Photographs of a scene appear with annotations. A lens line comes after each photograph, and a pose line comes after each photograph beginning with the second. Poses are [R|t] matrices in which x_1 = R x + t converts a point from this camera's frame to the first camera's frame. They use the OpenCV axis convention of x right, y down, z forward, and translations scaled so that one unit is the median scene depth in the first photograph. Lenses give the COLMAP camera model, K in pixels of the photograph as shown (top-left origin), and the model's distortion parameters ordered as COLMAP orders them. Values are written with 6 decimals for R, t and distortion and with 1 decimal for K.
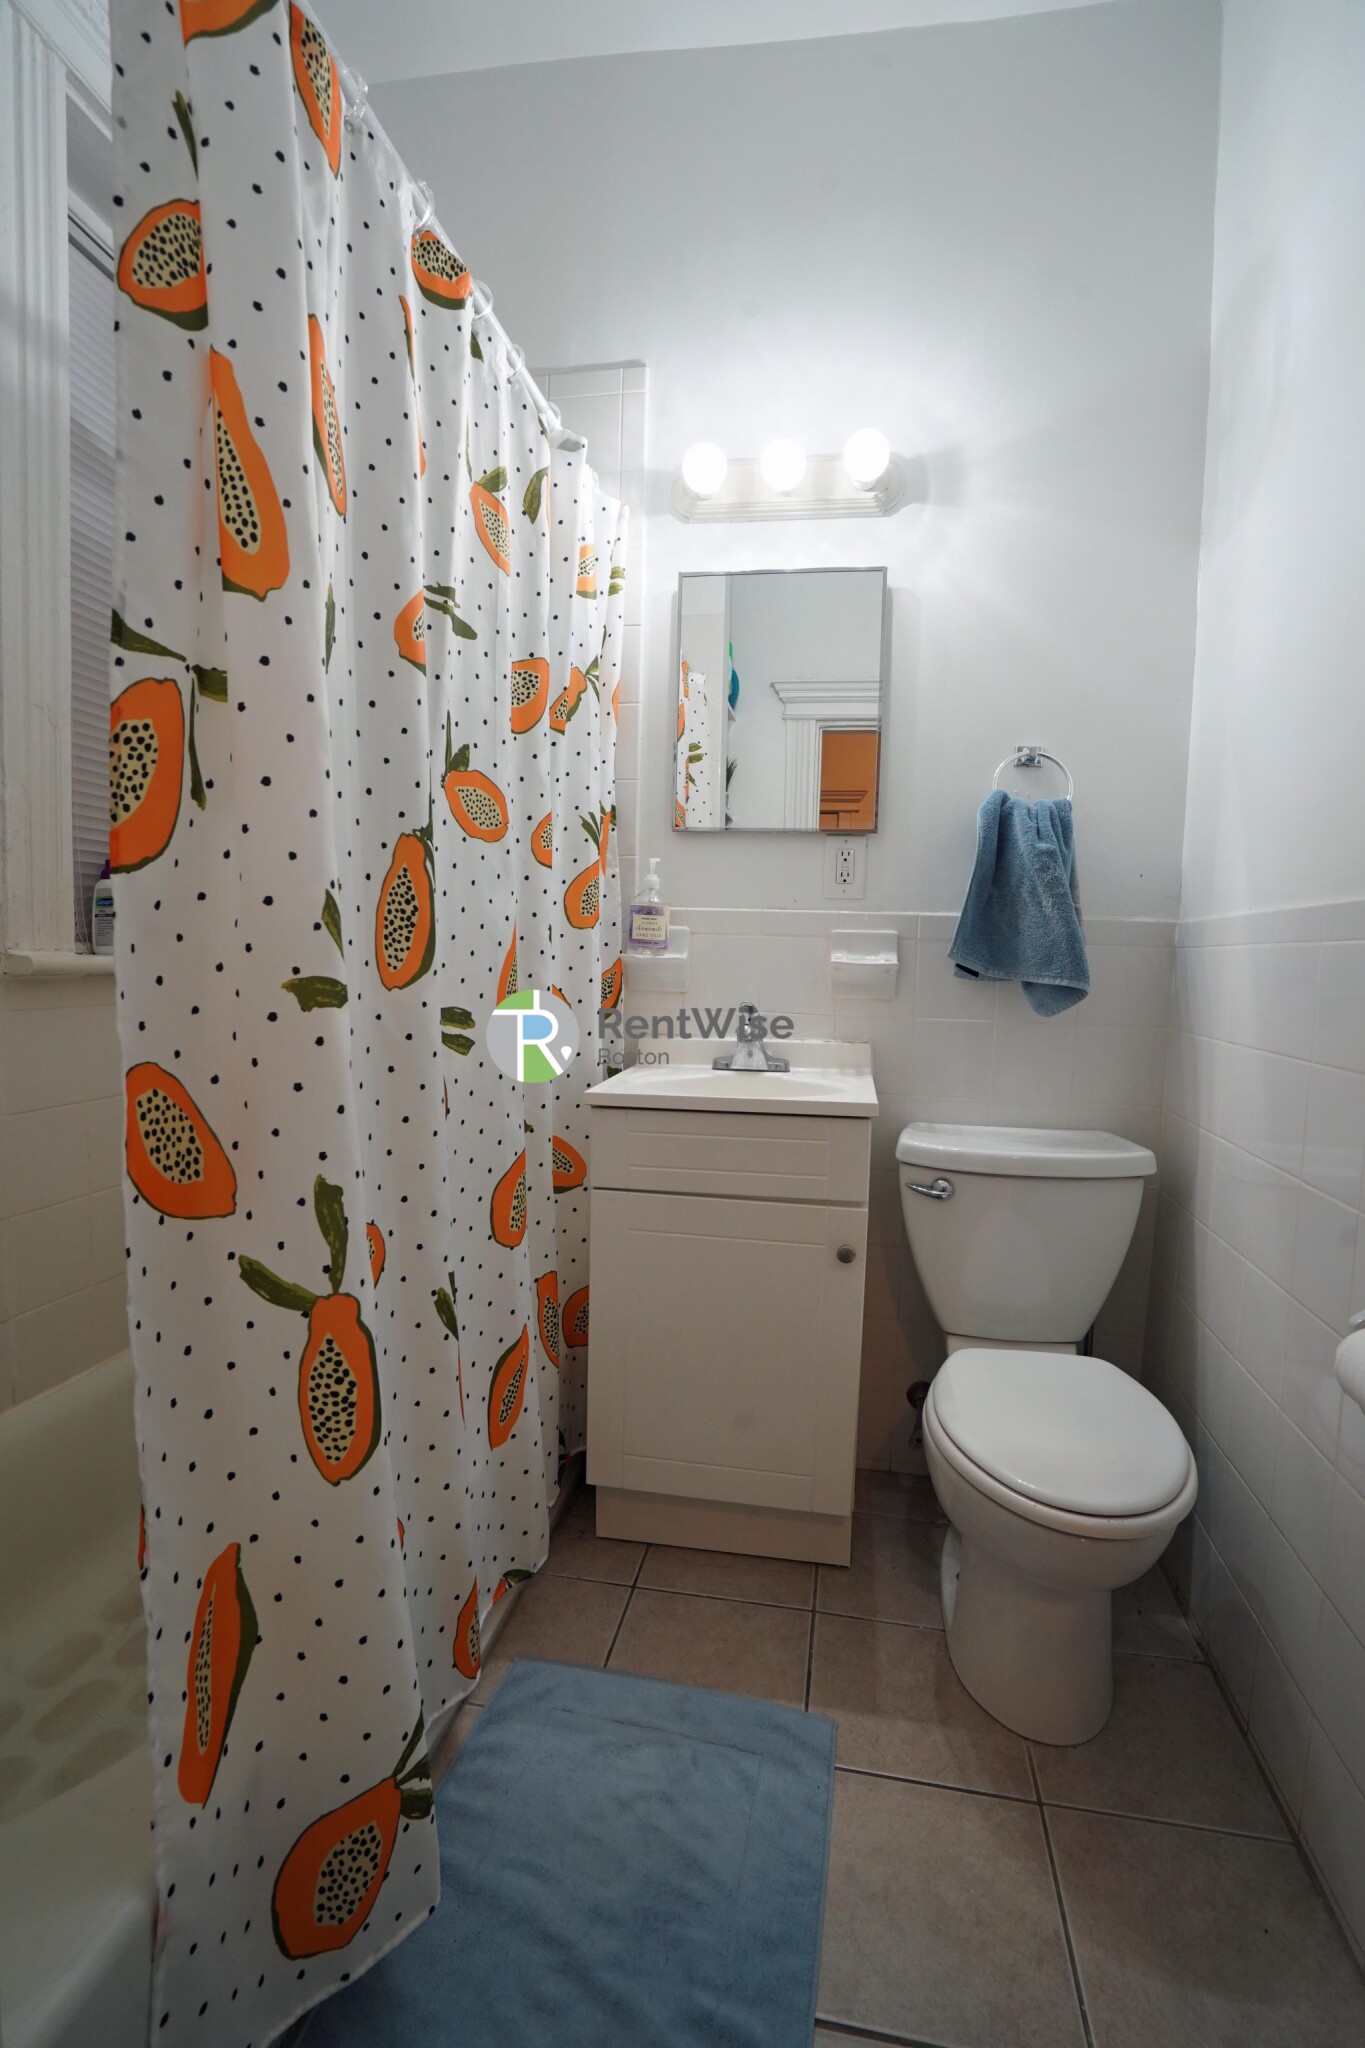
lens RADIAL K [[984.8, 0, 691.7], [0, 984.8, 1021.7], [0, 0, 1]] dist [-0.030476, -0.000012]
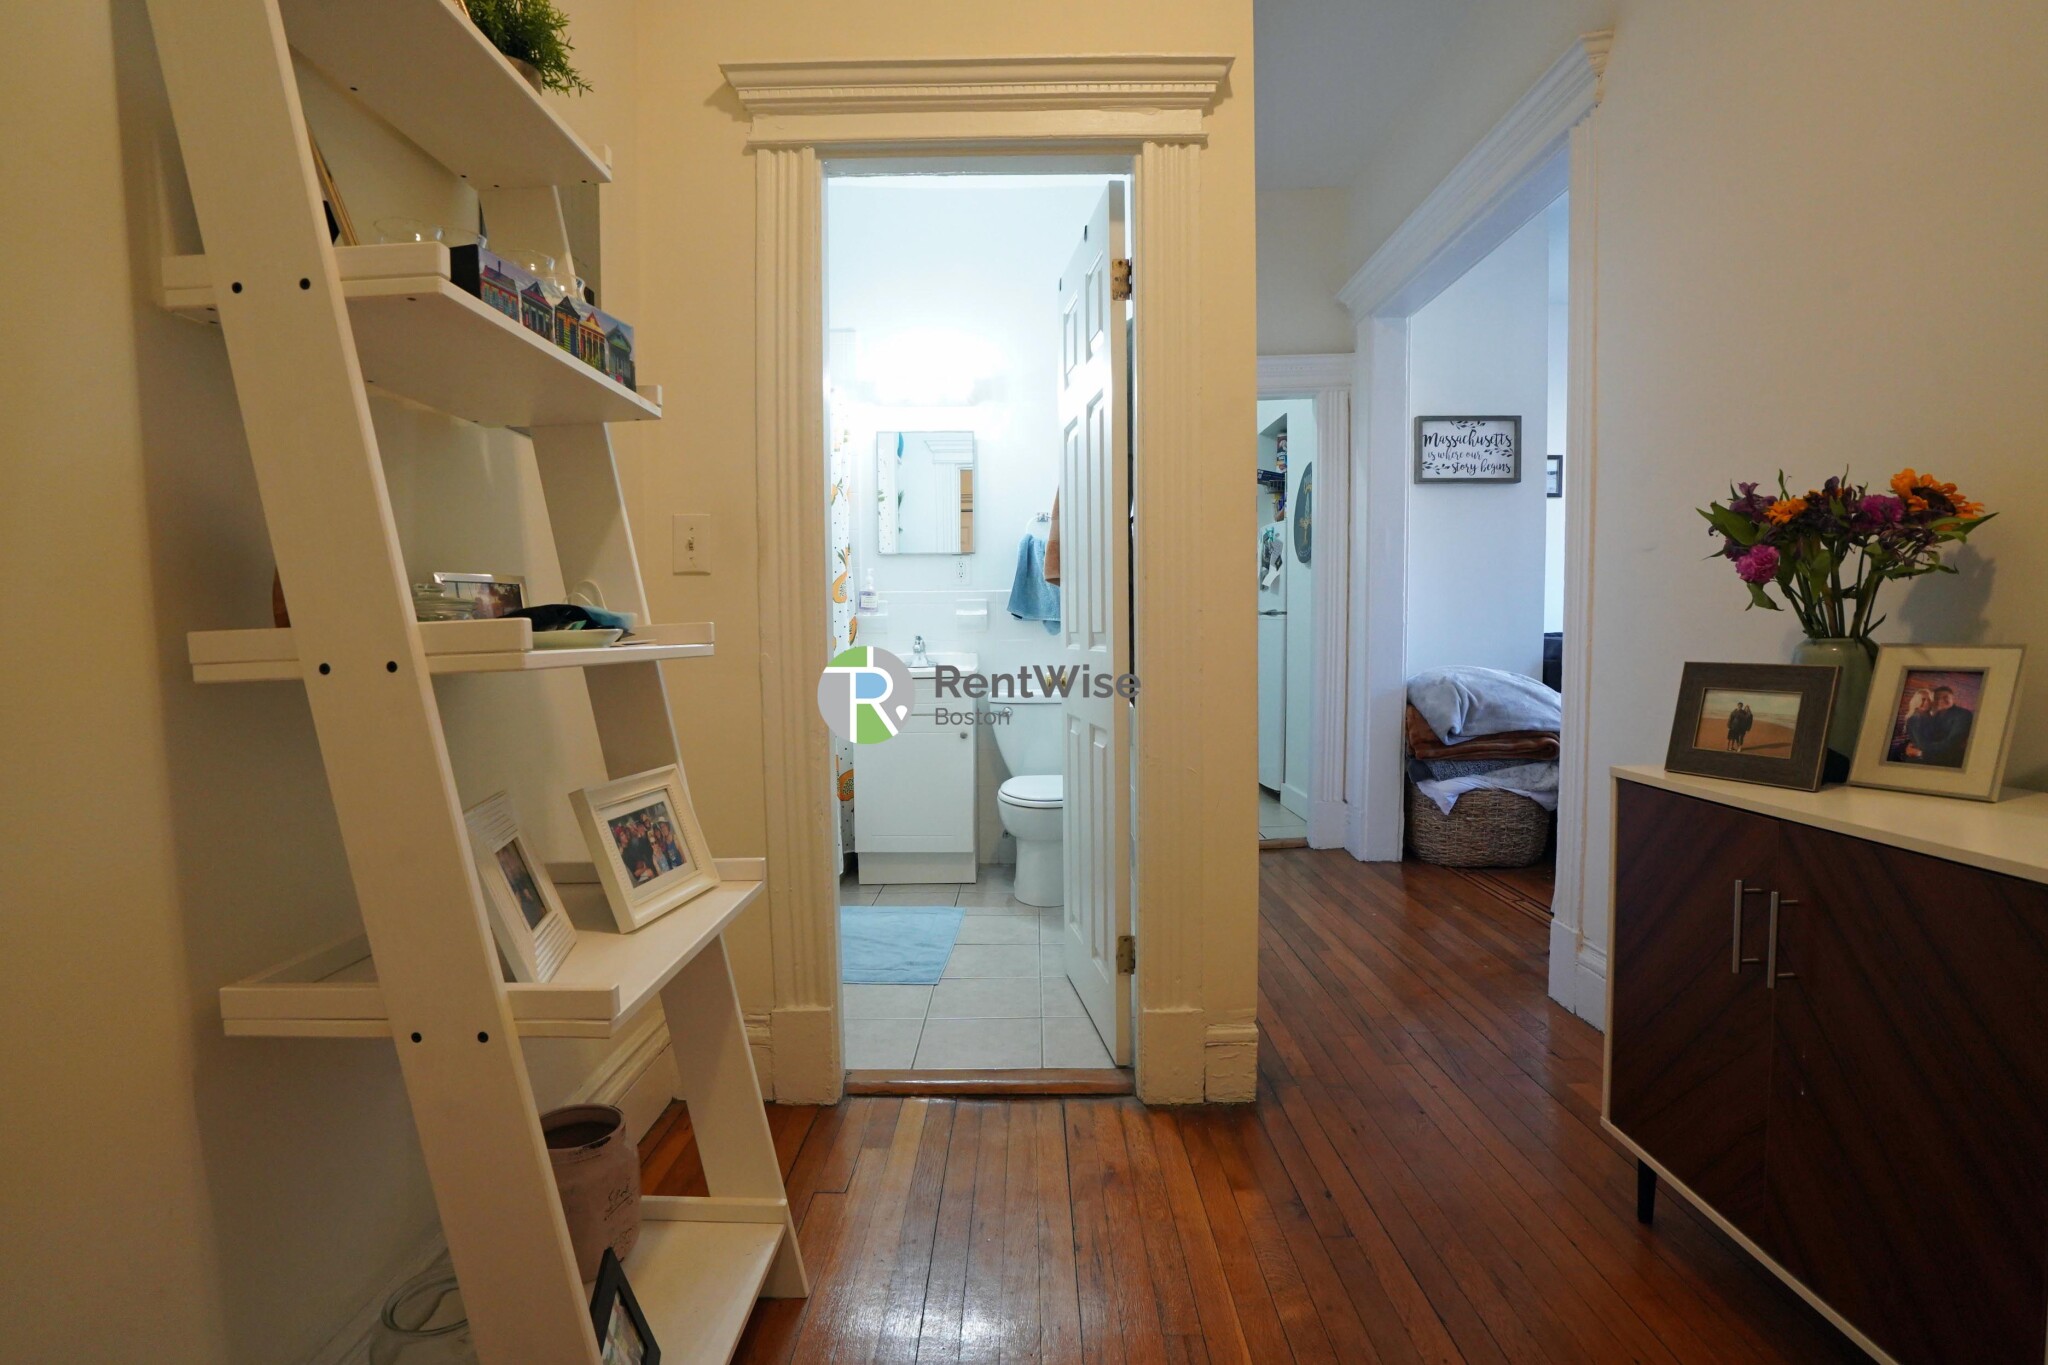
lens RADIAL K [[984.8, 0, 1018.2], [0, 984.8, 674.4], [0, 0, 1]] dist [-0.030476, -0.000012]
pose [[0.986635, -0.043516, 0.157029, -0.066781], [0.045977, 0.998869, -0.012075, 0.099933], [-0.156326, 0.019133, 0.987520, -1.122869]]
